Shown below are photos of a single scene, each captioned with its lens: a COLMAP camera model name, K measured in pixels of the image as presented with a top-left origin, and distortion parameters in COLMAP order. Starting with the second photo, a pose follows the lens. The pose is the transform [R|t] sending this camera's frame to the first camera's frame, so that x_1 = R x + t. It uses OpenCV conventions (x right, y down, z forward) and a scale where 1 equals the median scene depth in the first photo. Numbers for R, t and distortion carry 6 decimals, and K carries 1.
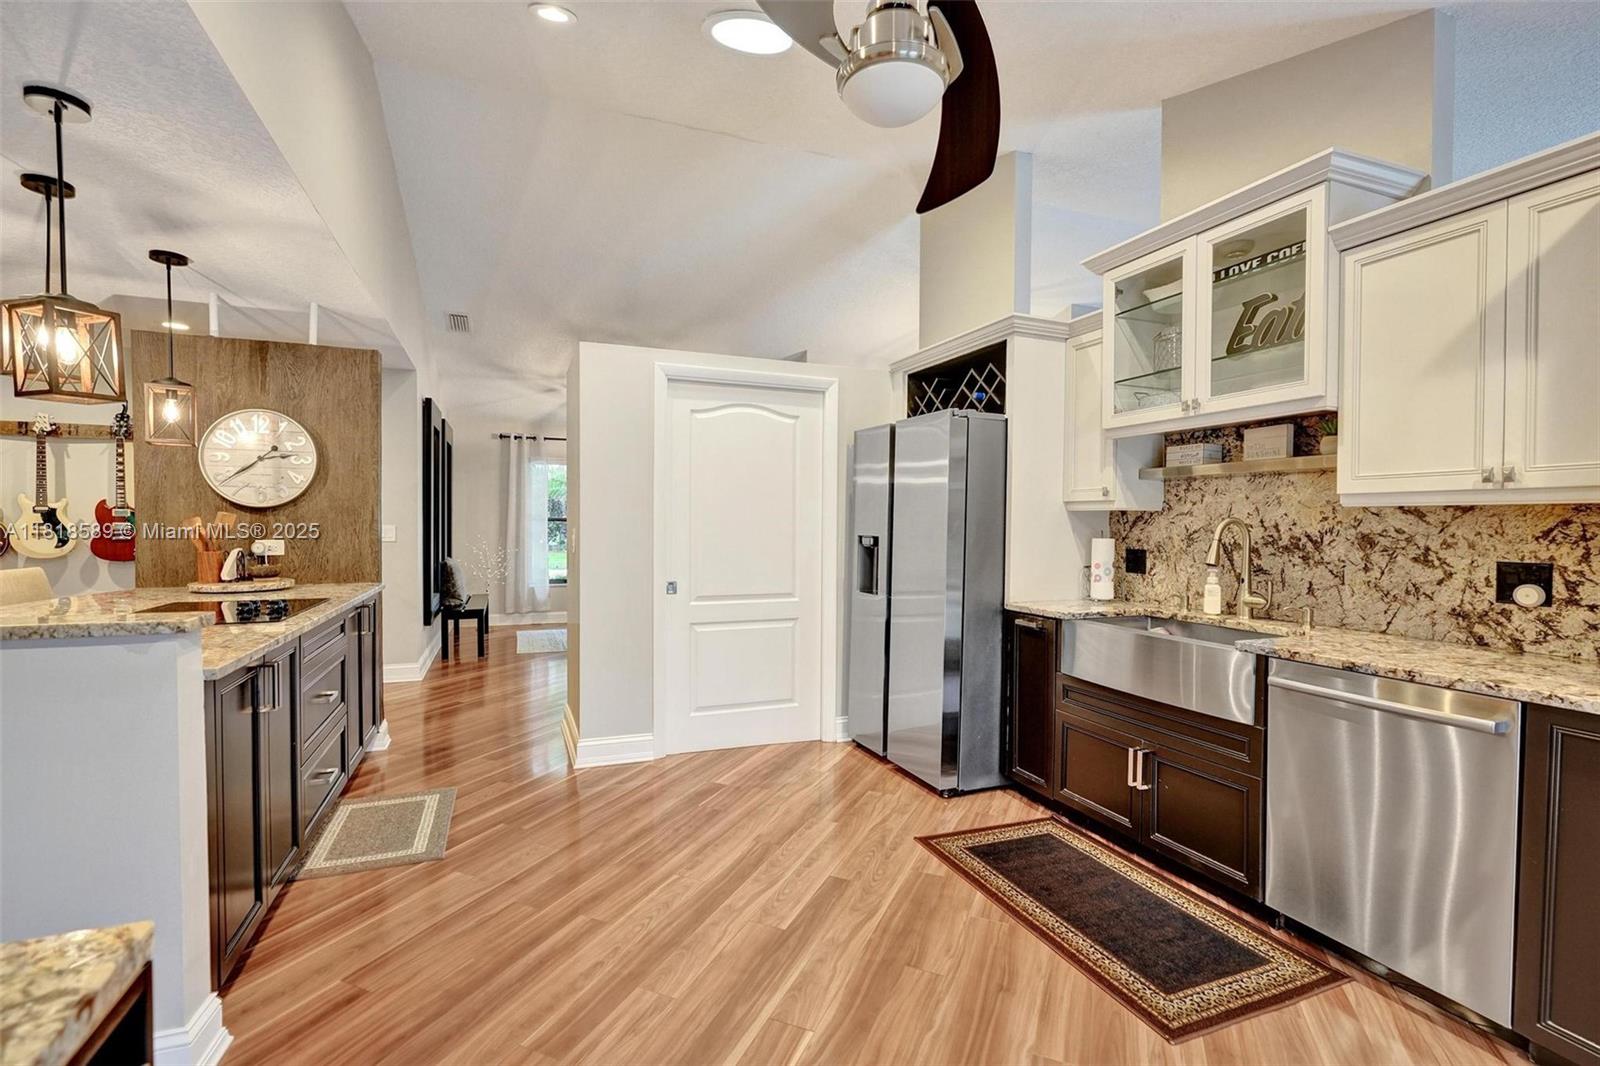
lens RADIAL K [[723.3, 0, 798.4], [0, 723.3, 538.3], [0, 0, 1]] dist [-0.008715, 0.002001]
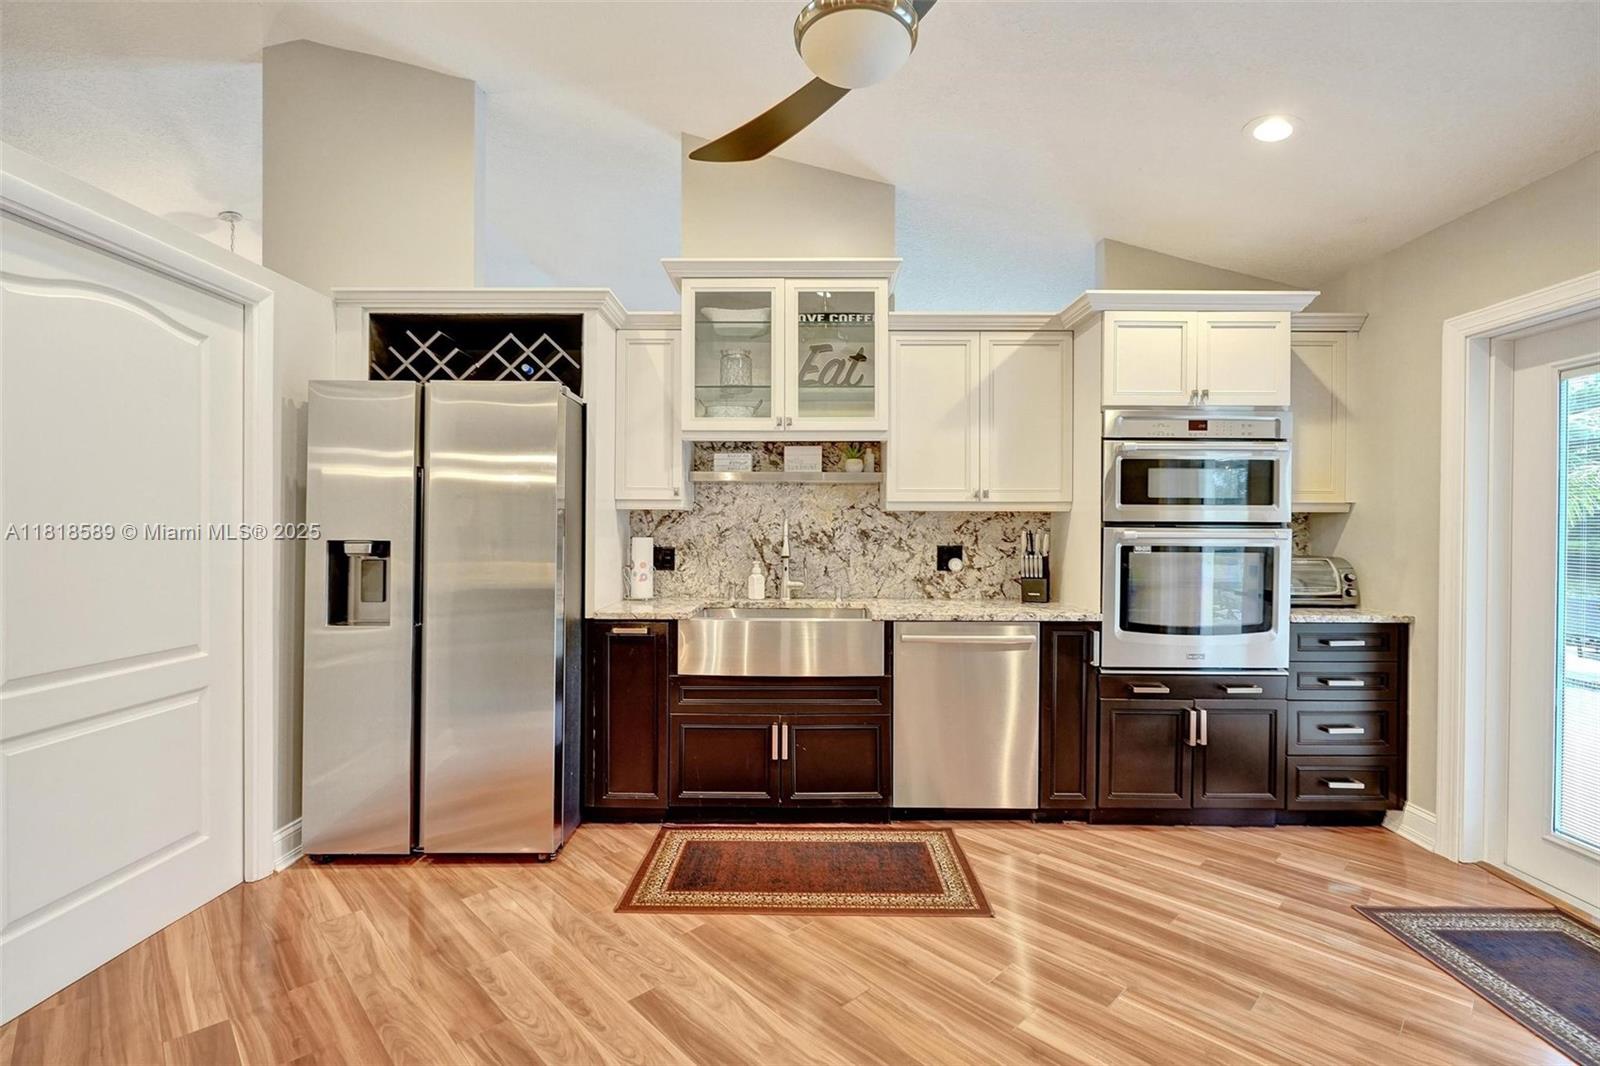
lens RADIAL K [[723.3, 0, 804.4], [0, 723.3, 531.3], [0, 0, 1]] dist [-0.008715, 0.002001]
pose [[0.381005, -0.009527, 0.924524, -0.460340], [0.019537, 0.999807, 0.002251, -0.006788], [-0.924367, 0.017205, 0.381117, 0.449374]]
